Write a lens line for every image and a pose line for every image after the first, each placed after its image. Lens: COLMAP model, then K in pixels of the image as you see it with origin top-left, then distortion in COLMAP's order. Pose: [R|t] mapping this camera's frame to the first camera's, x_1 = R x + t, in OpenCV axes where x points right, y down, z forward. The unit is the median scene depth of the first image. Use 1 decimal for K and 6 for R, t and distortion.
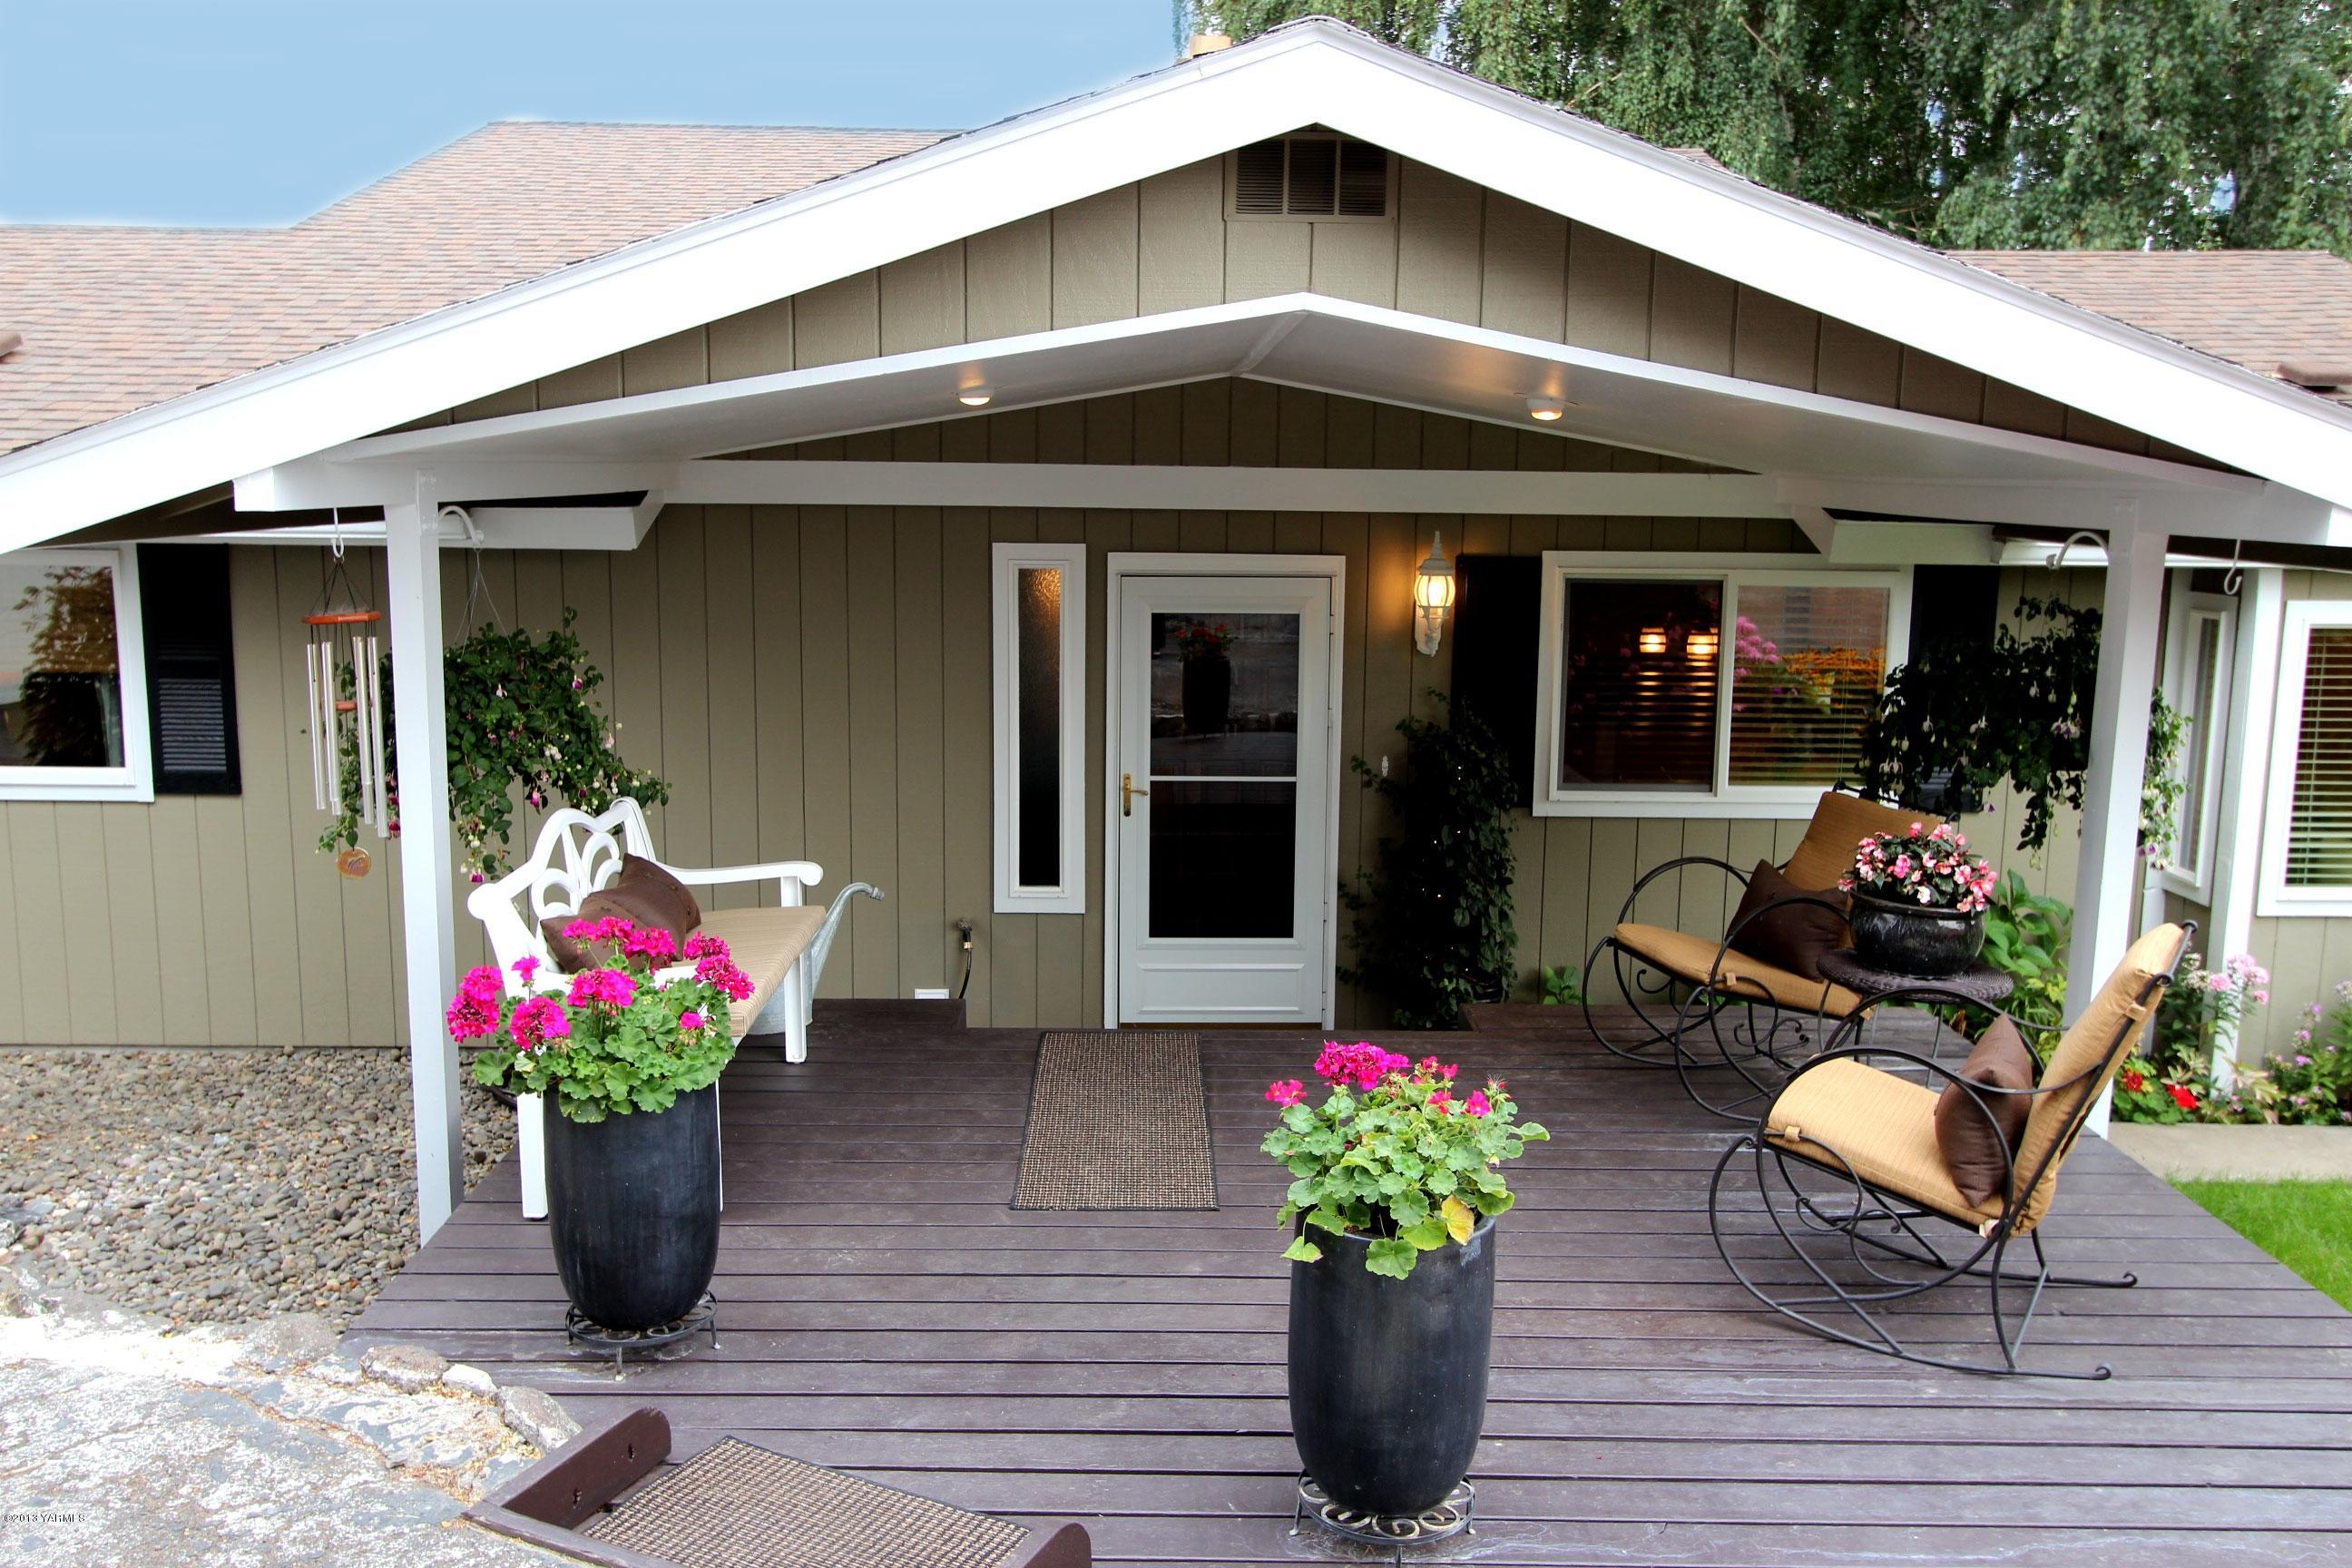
lens RADIAL K [[2010.3, 0, 1176.0], [0, 2010.3, 784.0], [0, 0, 1]] dist [-0.000450, 0.018782]
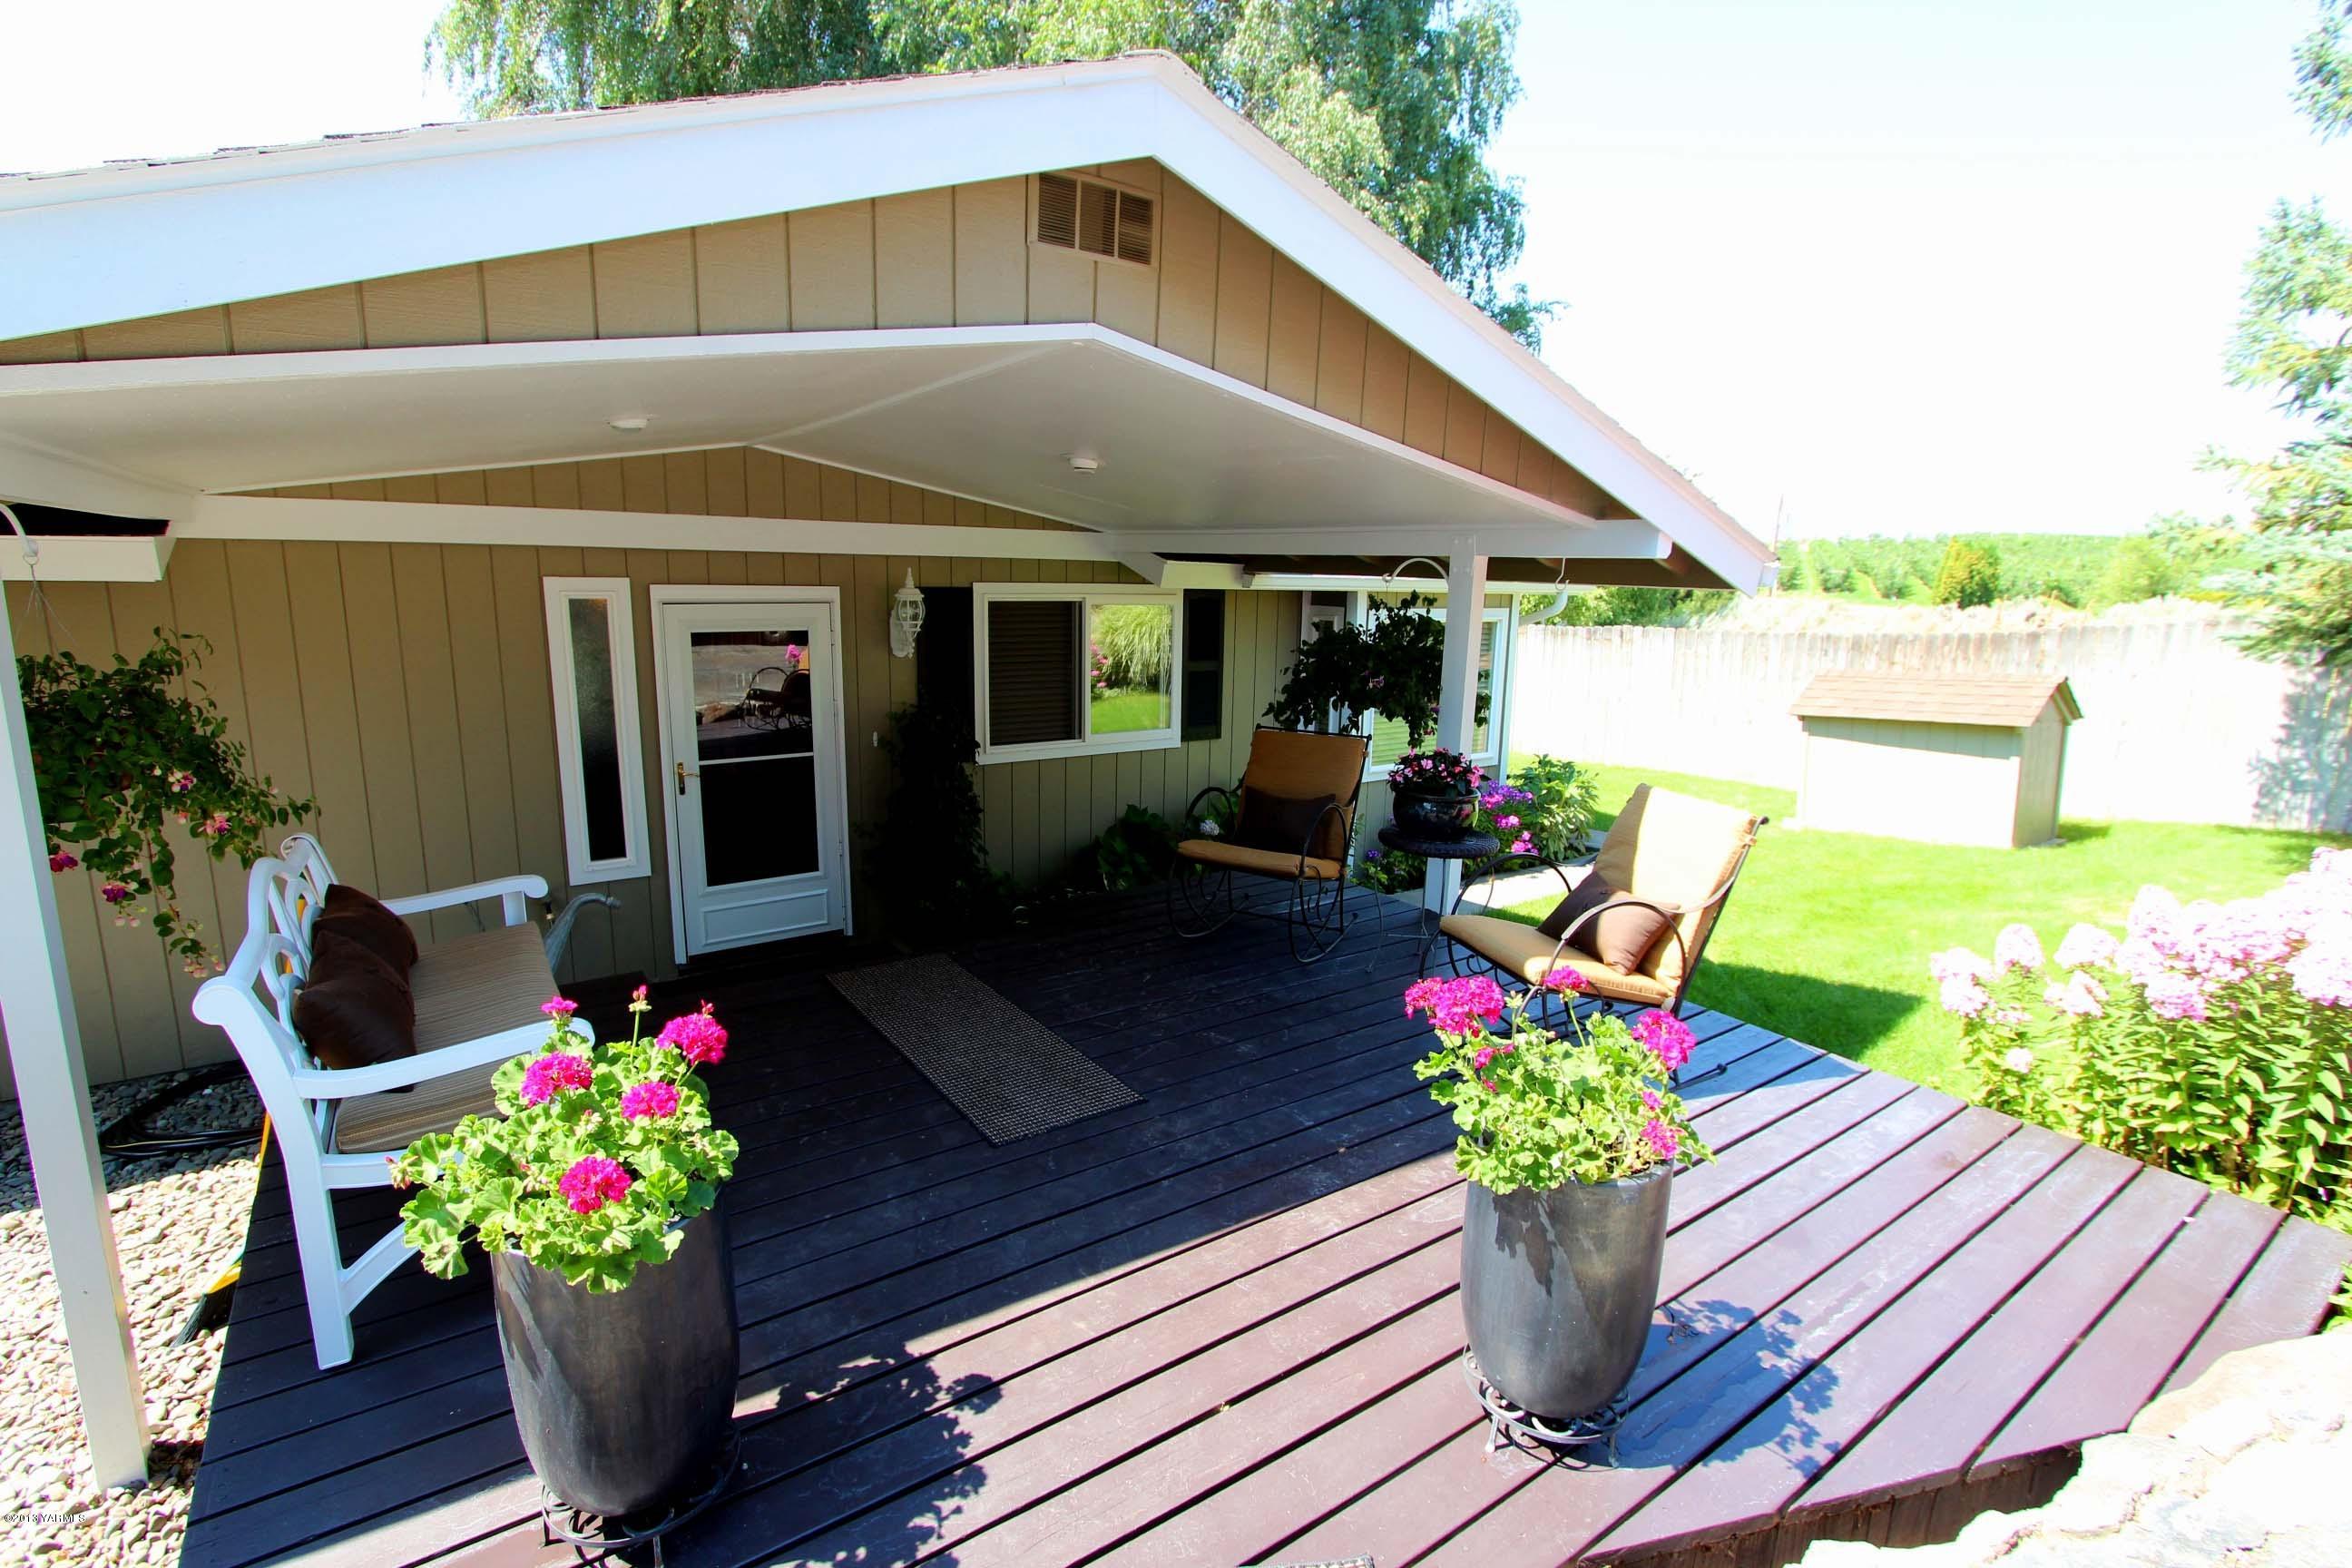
lens RADIAL K [[1097.0, 0, 1164.6], [0, 1097.0, 780.0], [0, 0, 1]] dist [-0.012348, 0.000487]
pose [[0.829879, -0.099996, 0.548910, -0.151646], [0.077779, 0.994936, 0.063659, -0.013740], [-0.552496, -0.010136, 0.833454, 0.262909]]
